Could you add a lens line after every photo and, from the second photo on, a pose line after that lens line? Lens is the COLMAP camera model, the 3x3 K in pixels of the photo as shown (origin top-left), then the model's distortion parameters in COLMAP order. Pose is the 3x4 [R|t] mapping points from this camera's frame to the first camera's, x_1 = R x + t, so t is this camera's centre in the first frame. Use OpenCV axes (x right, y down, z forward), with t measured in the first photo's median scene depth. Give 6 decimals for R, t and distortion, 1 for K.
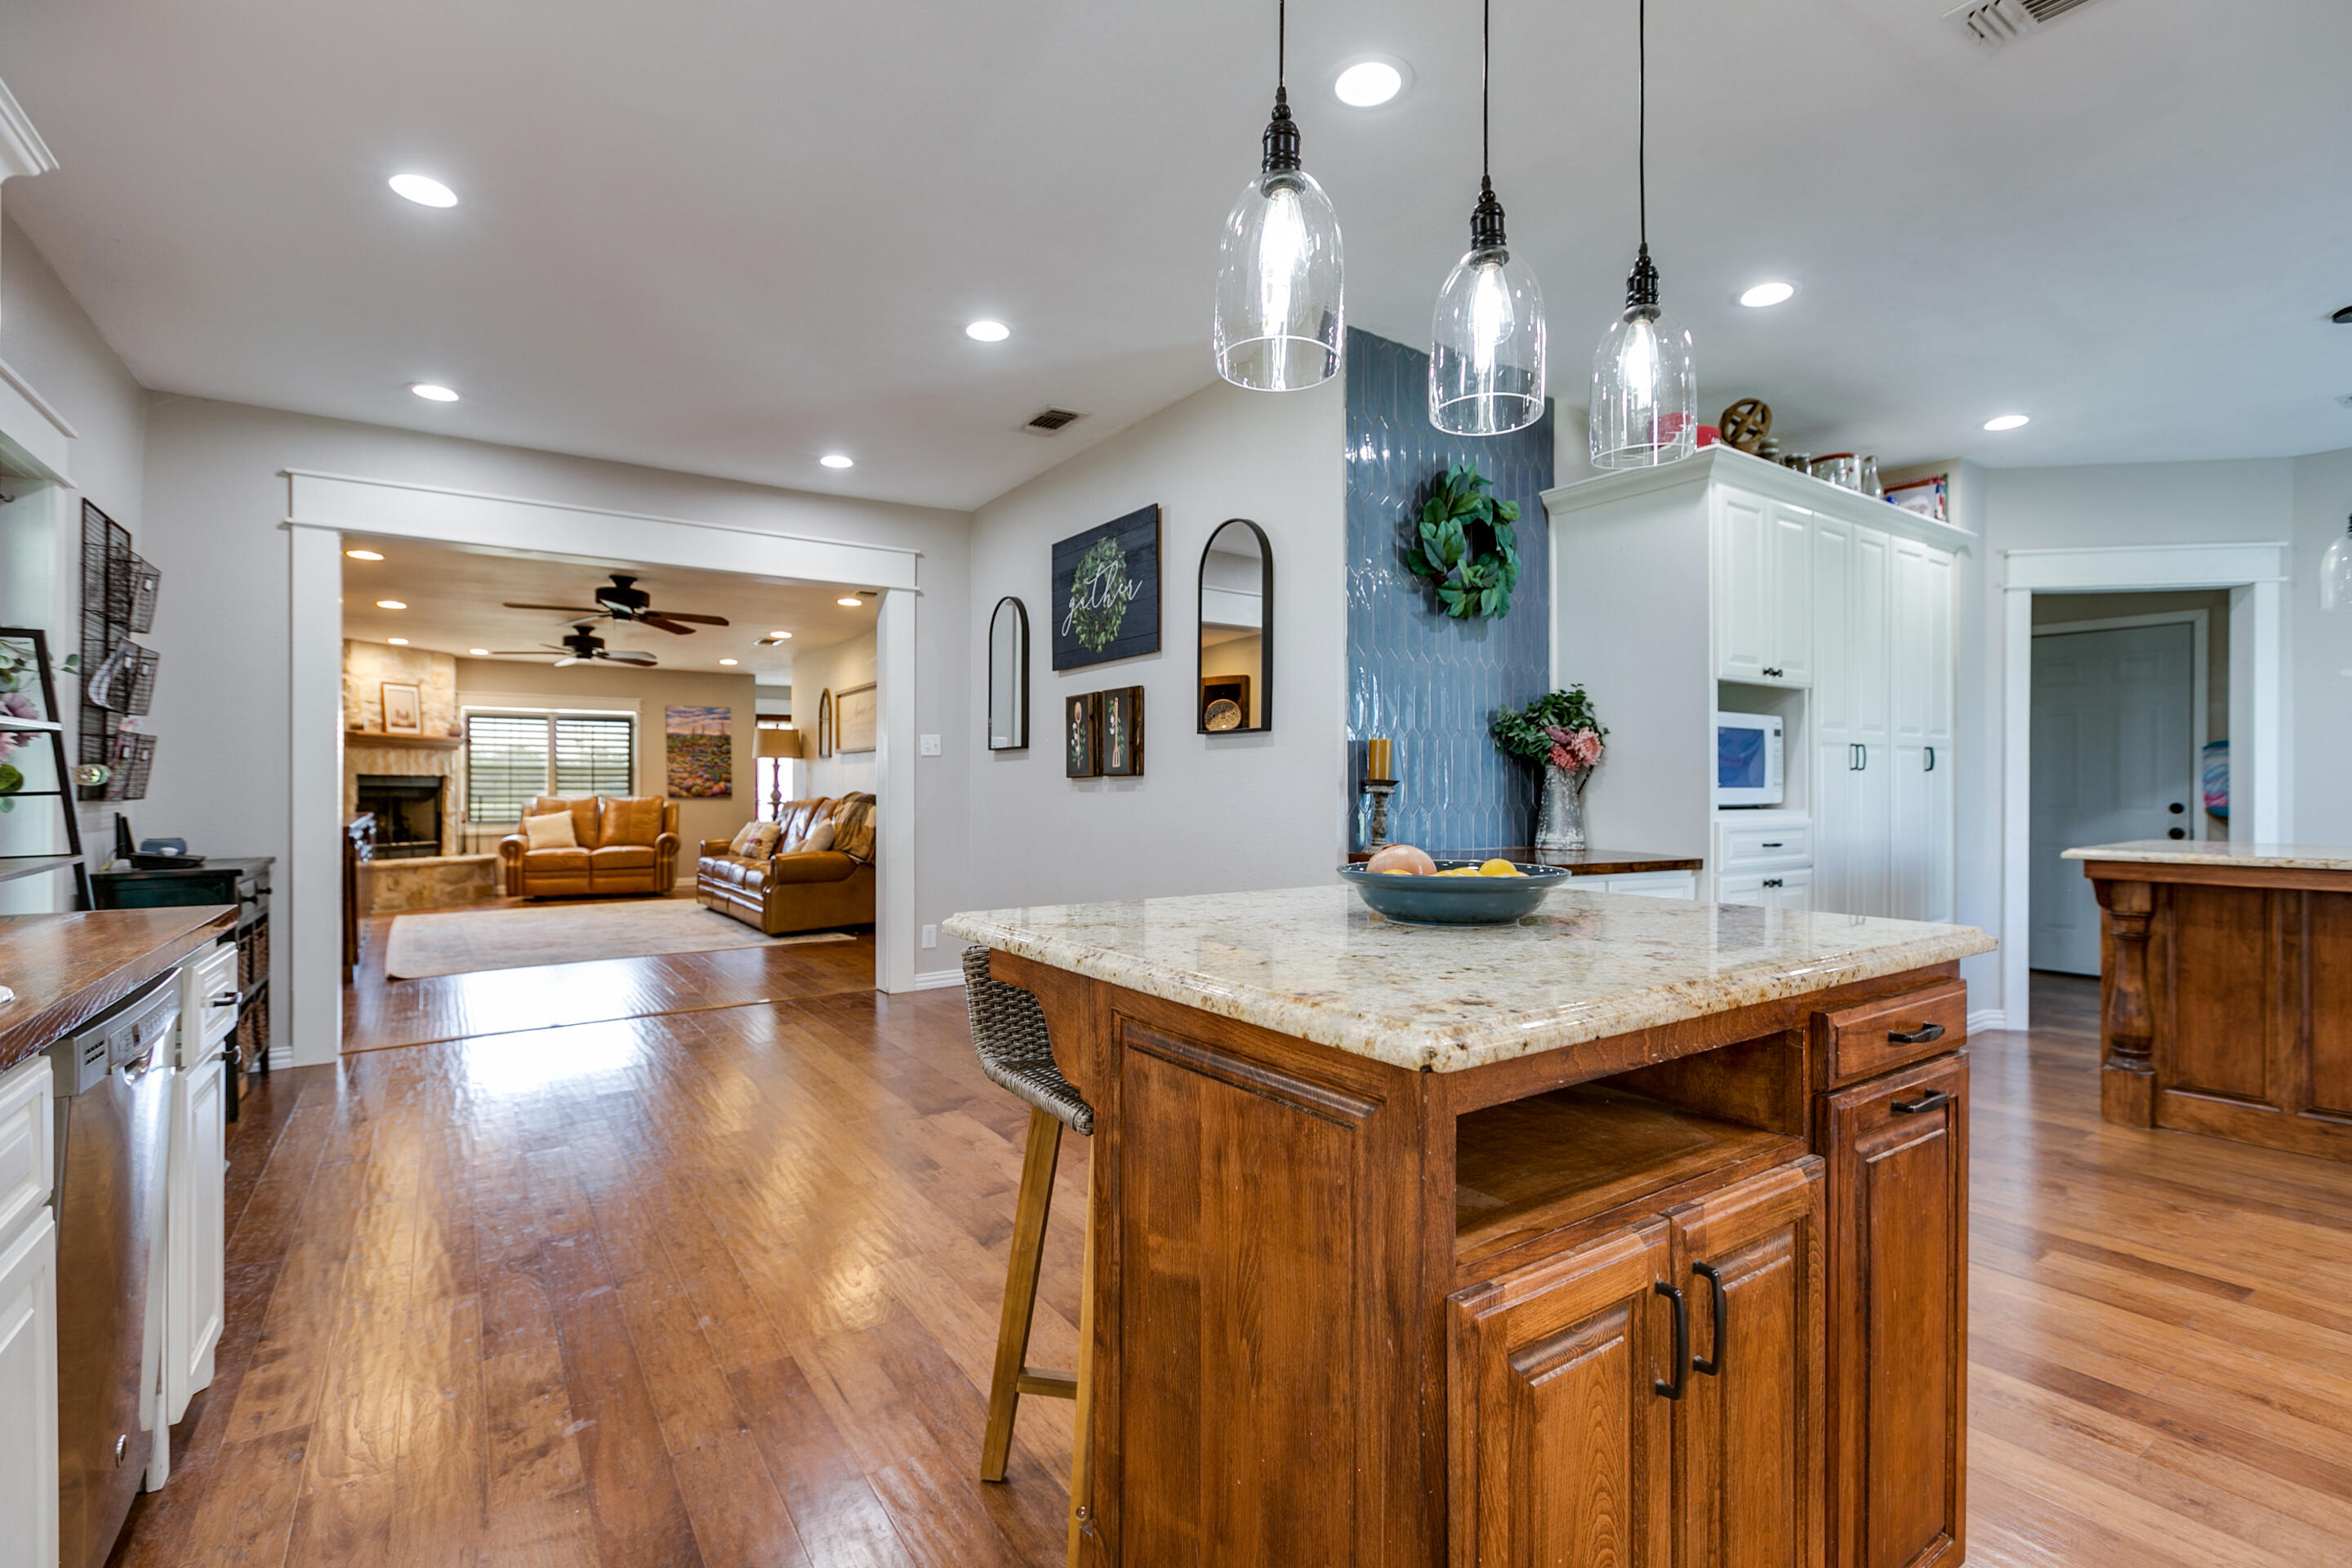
lens RADIAL K [[1060.8, 0, 1176.0], [0, 1060.8, 784.0], [0, 0, 1]] dist [0.003635, 0.000158]
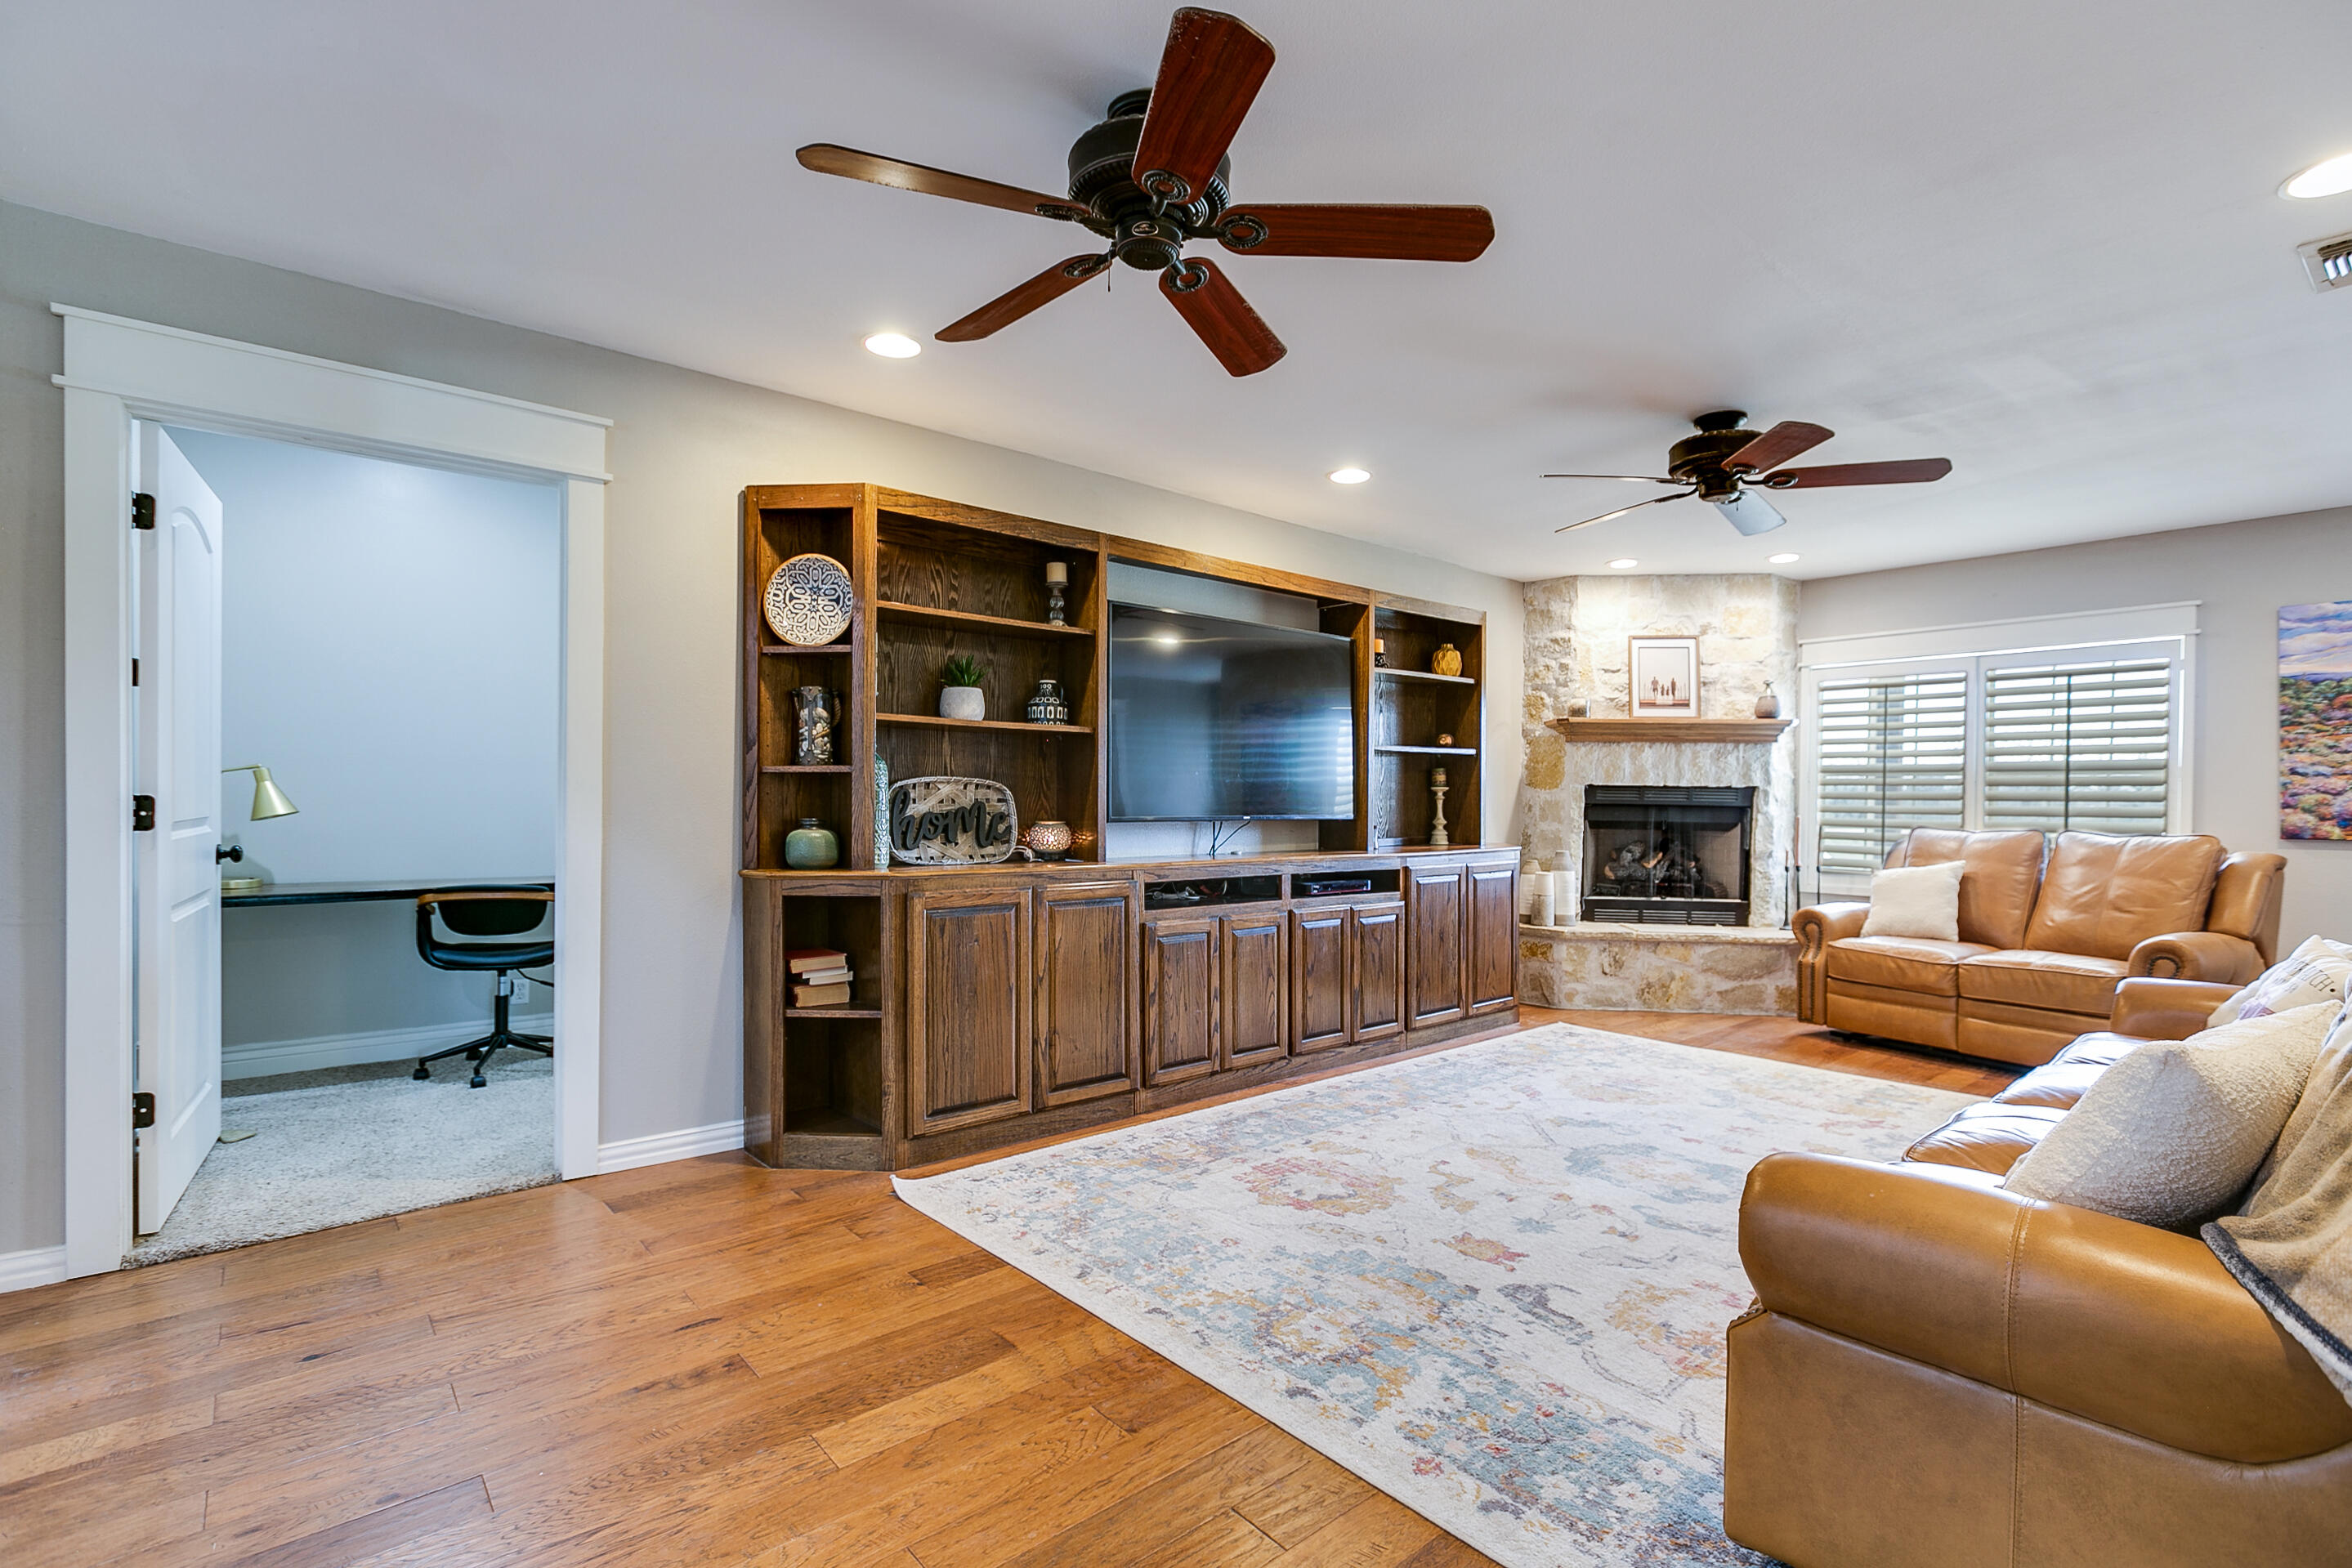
lens RADIAL K [[1071.3, 0, 1176.8], [0, 1071.3, 806.8], [0, 0, 1]] dist [0.001694, 0.000050]
pose [[0.092339, 0.009676, -0.995681, -0.137714], [-0.008761, 0.999922, 0.008905, 0.000414], [0.995689, 0.007901, 0.092416, 0.637643]]
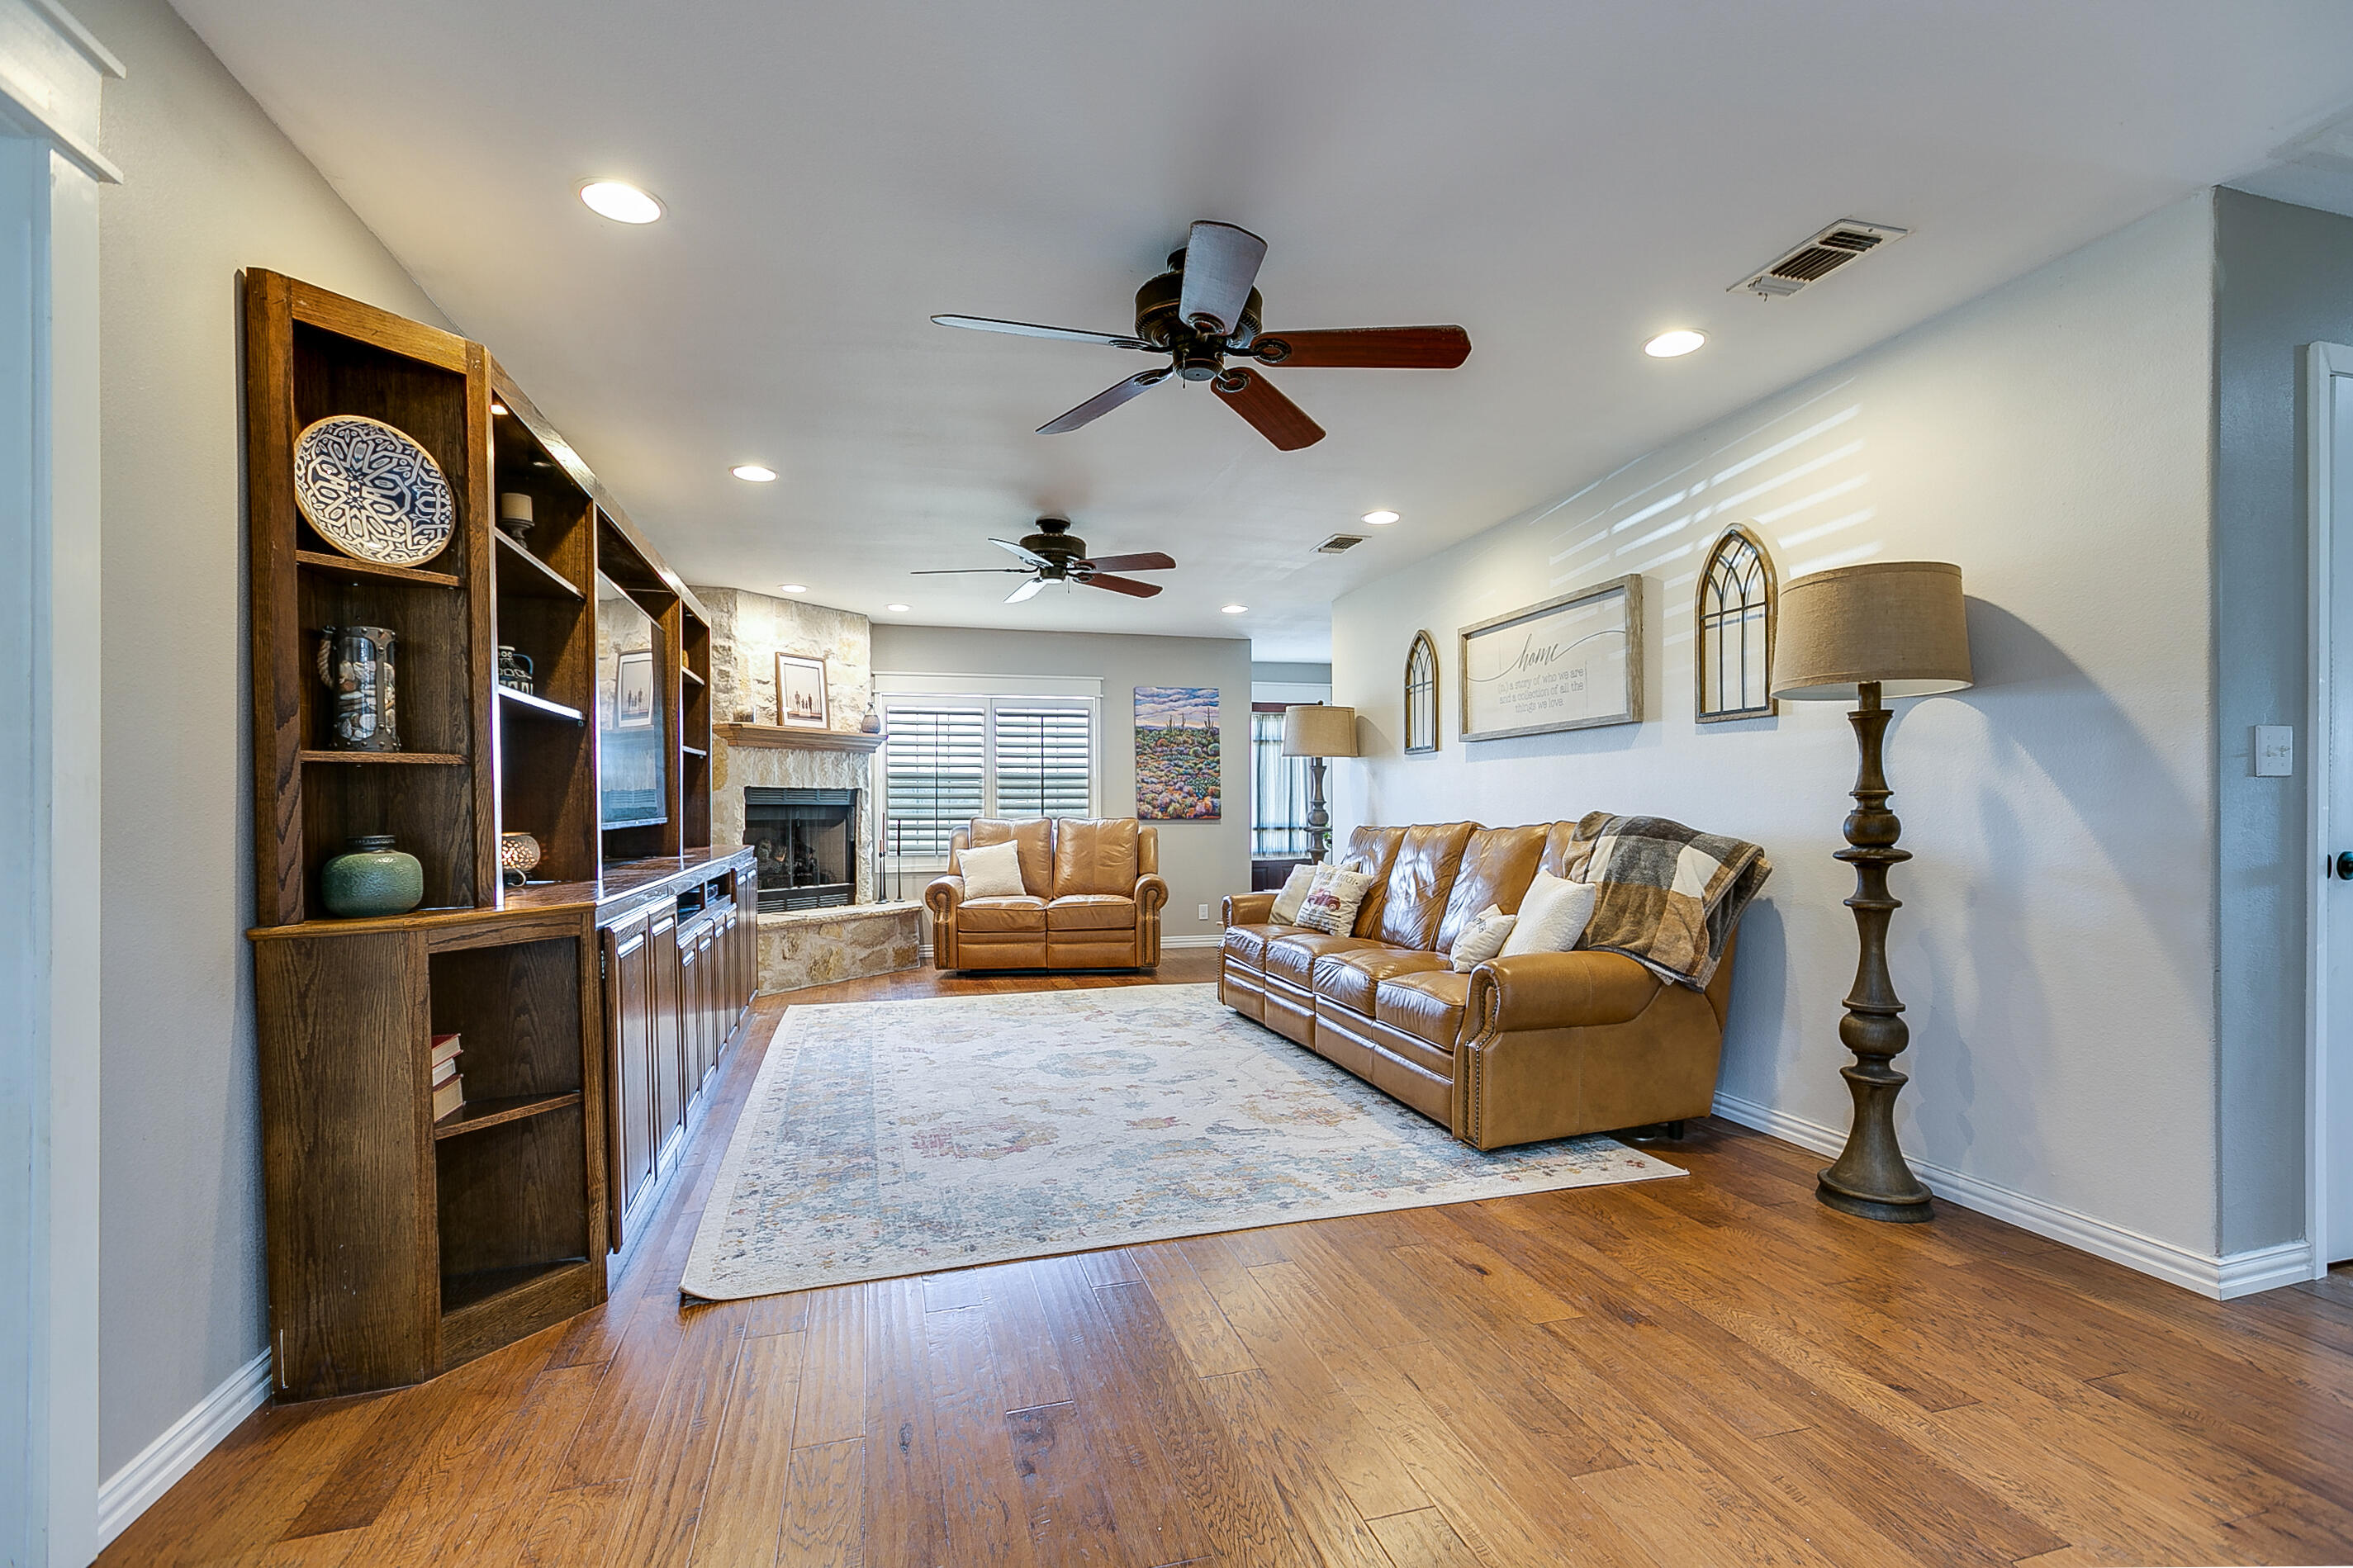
lens RADIAL K [[1061.7, 0, 1175.5], [0, 1061.7, 807.3], [0, 0, 1]] dist [-0.000444, 0.000129]
pose [[0.944570, -0.002272, -0.328303, -0.261608], [0.003692, 0.999986, 0.003702, 0.002313], [0.328290, -0.004709, 0.944565, 0.409240]]
